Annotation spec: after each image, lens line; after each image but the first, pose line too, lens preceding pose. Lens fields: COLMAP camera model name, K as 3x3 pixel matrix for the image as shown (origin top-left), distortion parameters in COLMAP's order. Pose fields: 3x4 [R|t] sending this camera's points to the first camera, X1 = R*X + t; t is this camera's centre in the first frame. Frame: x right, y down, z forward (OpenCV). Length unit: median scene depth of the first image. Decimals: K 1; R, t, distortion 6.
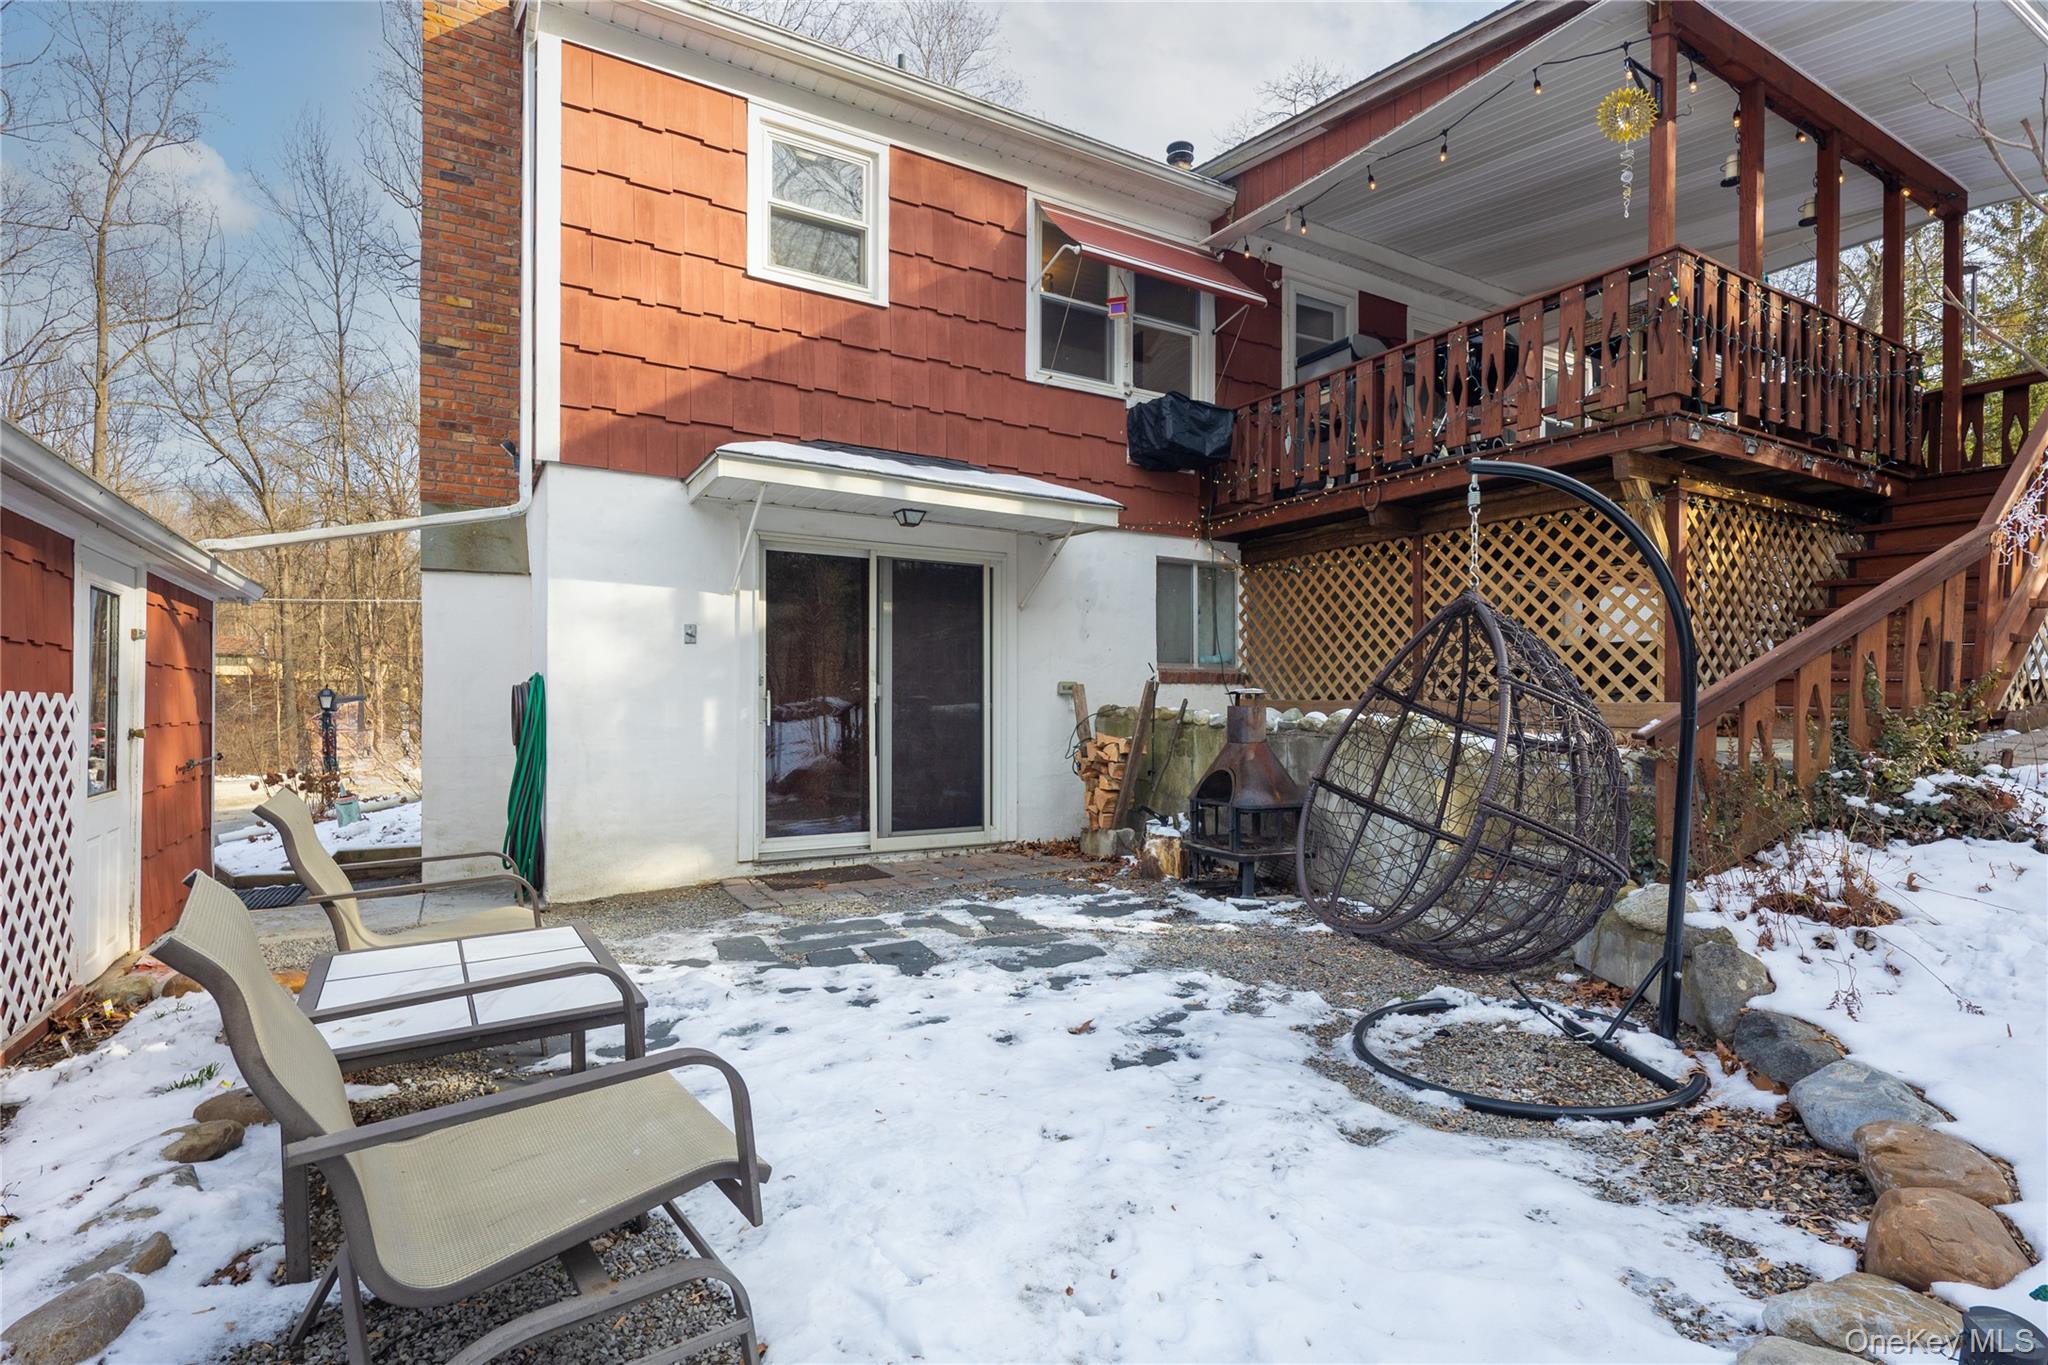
lens RADIAL K [[978.9, 0, 1024.8], [0, 978.9, 702.3], [0, 0, 1]] dist [-0.000896, 0.000014]
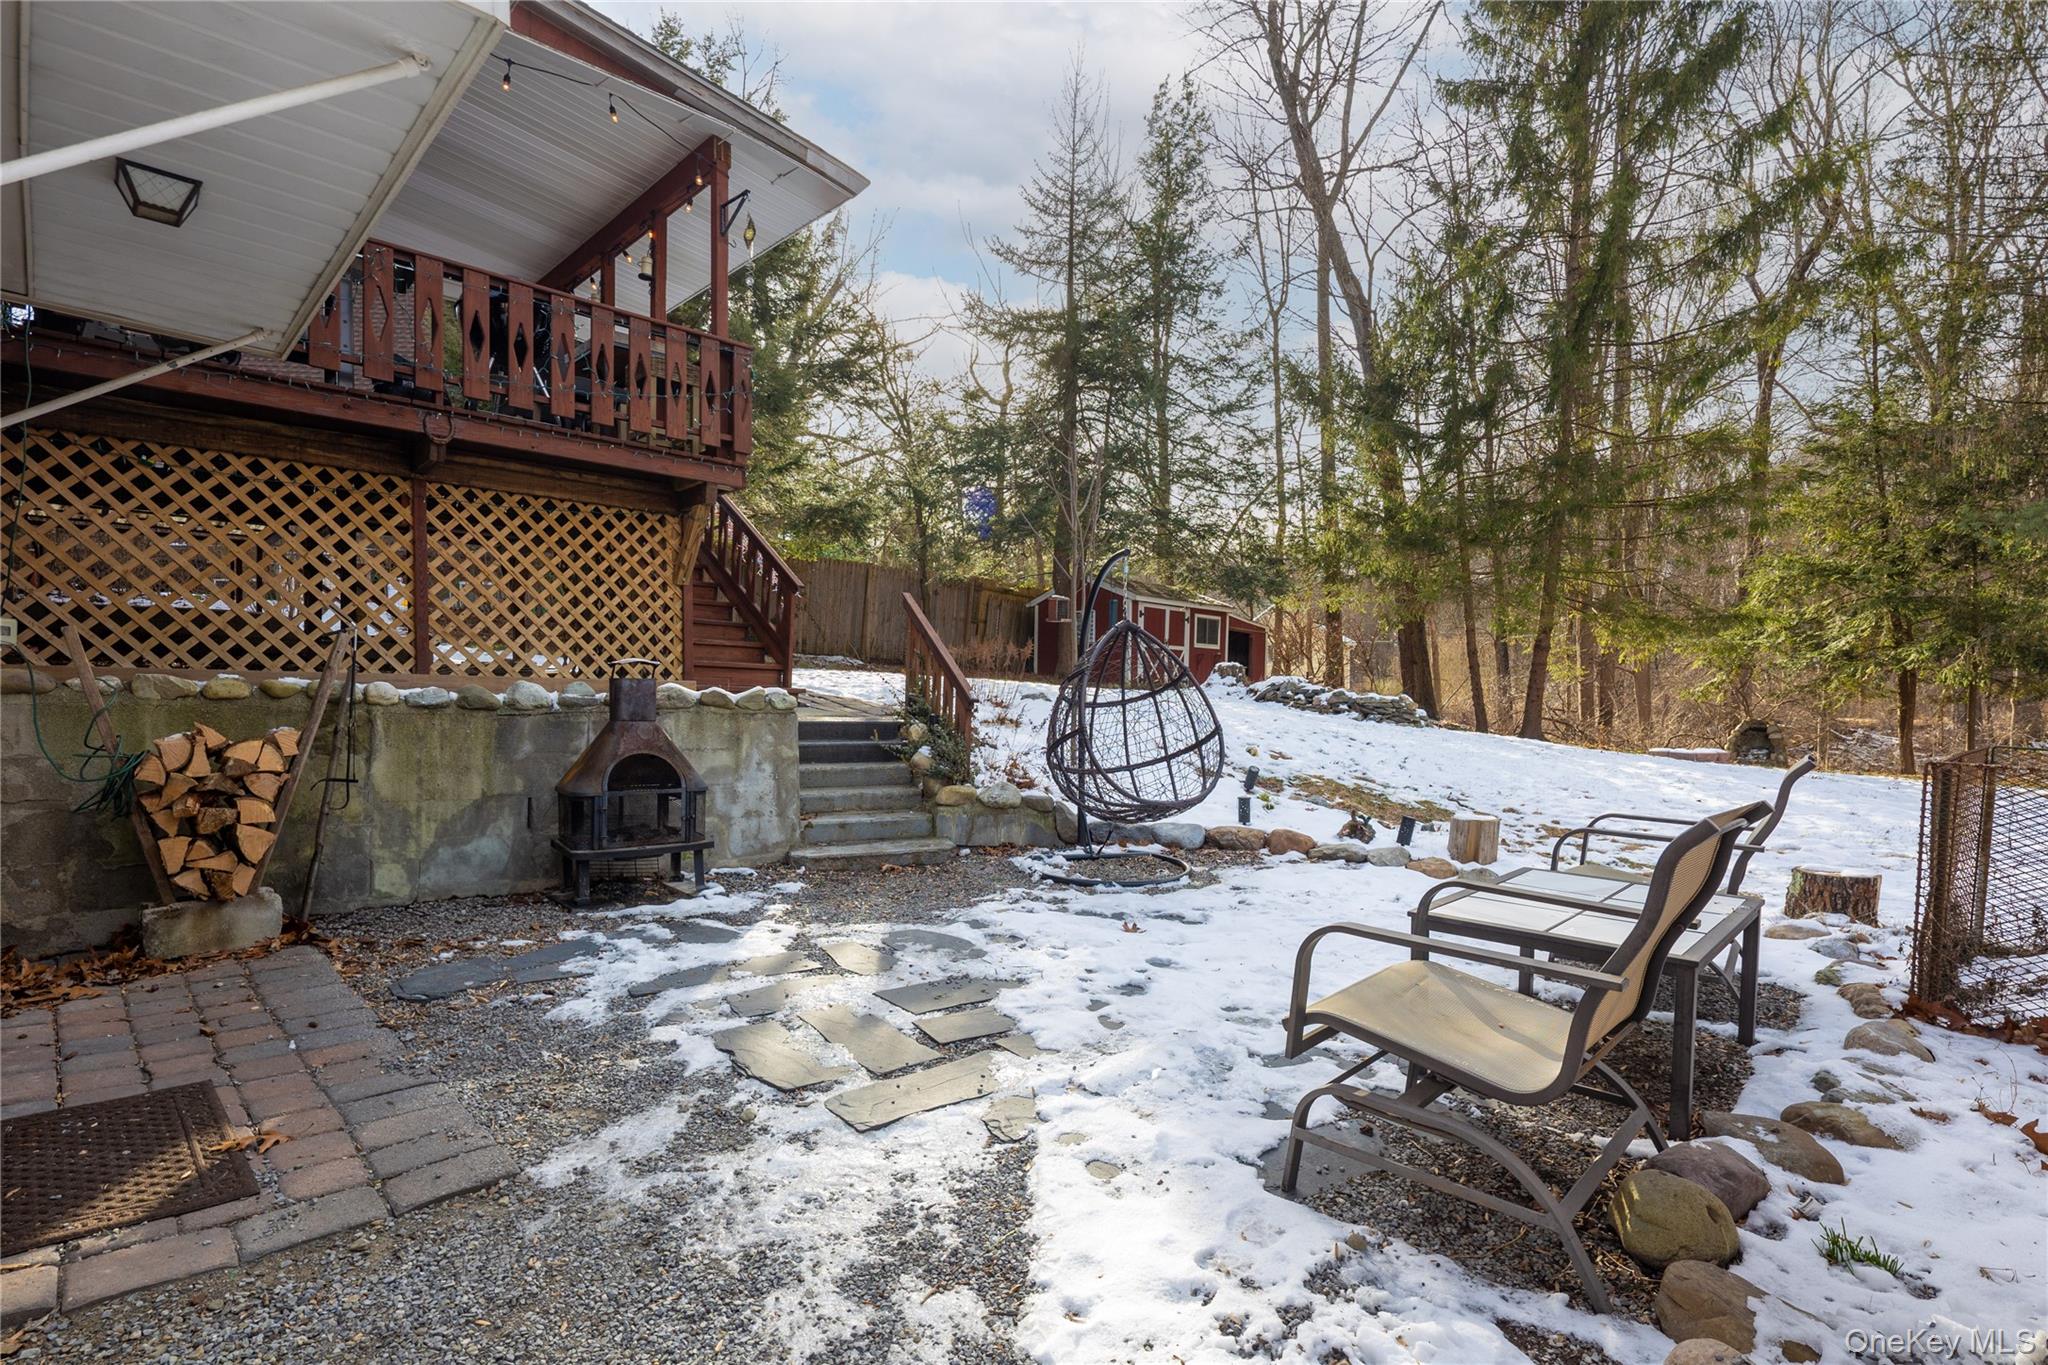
lens RADIAL K [[978.9, 0, 1024.8], [0, 978.9, 702.3], [0, 0, 1]] dist [-0.000896, 0.000014]
pose [[-0.242262, -0.005644, 0.970194, -0.942319], [-0.009482, 0.999949, 0.003449, 0.026155], [-0.970164, -0.008364, -0.242303, 1.190516]]
